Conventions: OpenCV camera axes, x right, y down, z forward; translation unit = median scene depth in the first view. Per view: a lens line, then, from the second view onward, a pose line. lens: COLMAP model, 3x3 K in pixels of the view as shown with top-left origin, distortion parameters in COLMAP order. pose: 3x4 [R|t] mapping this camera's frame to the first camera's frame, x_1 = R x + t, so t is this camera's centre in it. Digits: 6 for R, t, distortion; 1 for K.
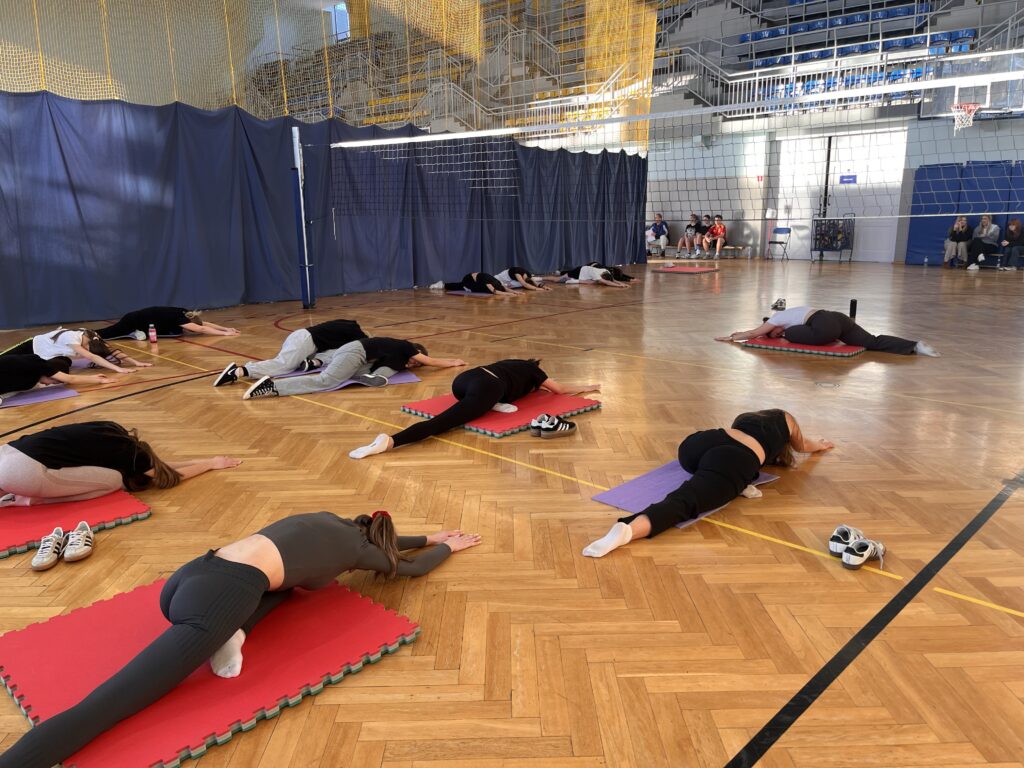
lens RADIAL K [[769.0, 0, 512.0], [0, 769.0, 384.0], [0, 0, 1]] dist [0.063710, -0.078891]
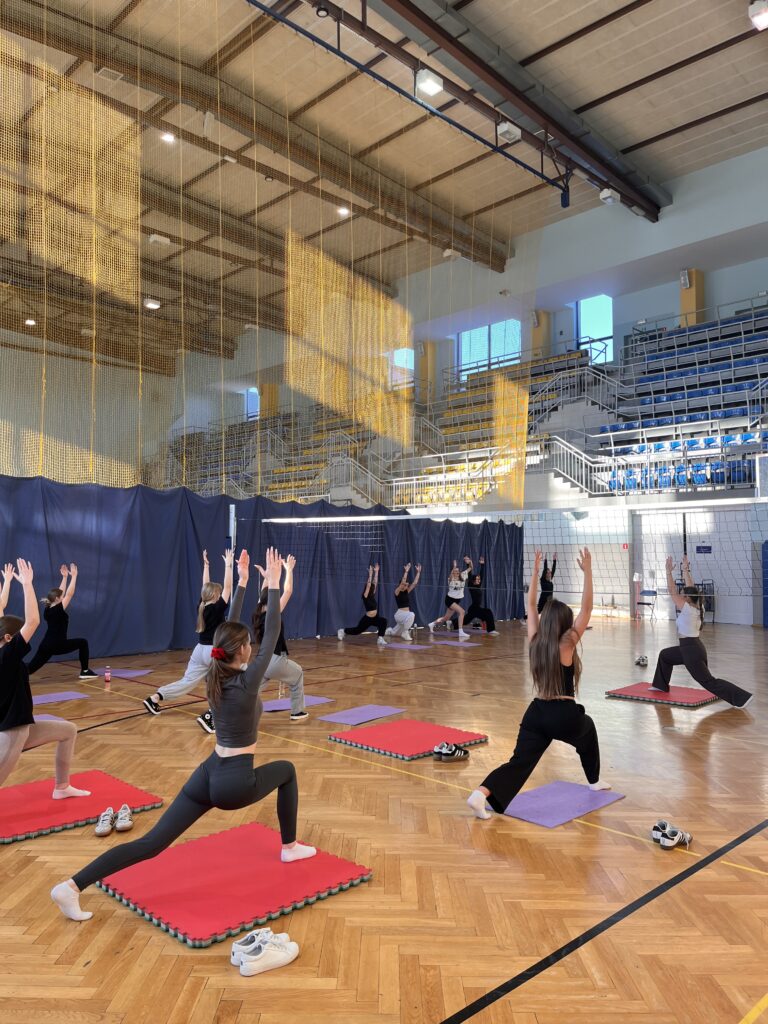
lens RADIAL K [[769.0, 0, 384.0], [0, 769.0, 512.0], [0, 0, 1]] dist [0.063710, -0.078891]
pose [[0.999686, 0.019883, -0.015220, -0.056595], [-0.023362, 0.959375, -0.281164, 0.044089], [0.009011, 0.281431, 0.959539, -0.427397]]
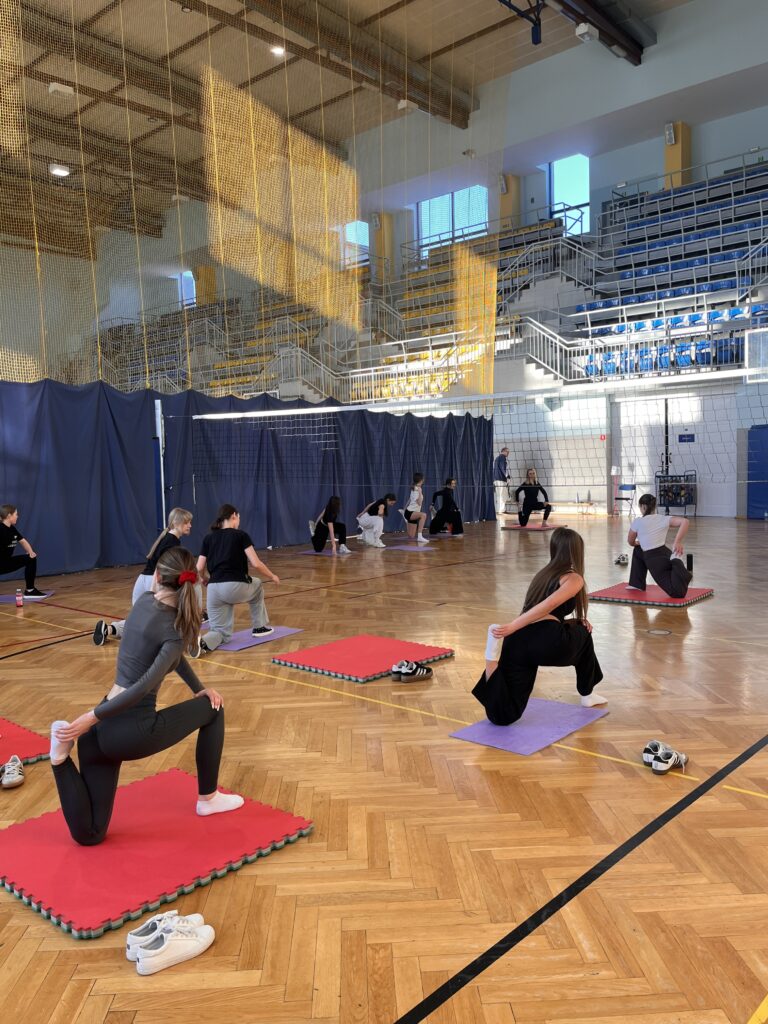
lens RADIAL K [[825.1, 0, 393.5], [0, 825.1, 515.8], [0, 0, 1]] dist [0.041603, -0.009127]
pose [[0.998984, -0.013627, 0.042968, -0.026217], [0.020292, 0.987112, -0.158737, 0.026871], [-0.040251, 0.159447, 0.986386, -0.264779]]
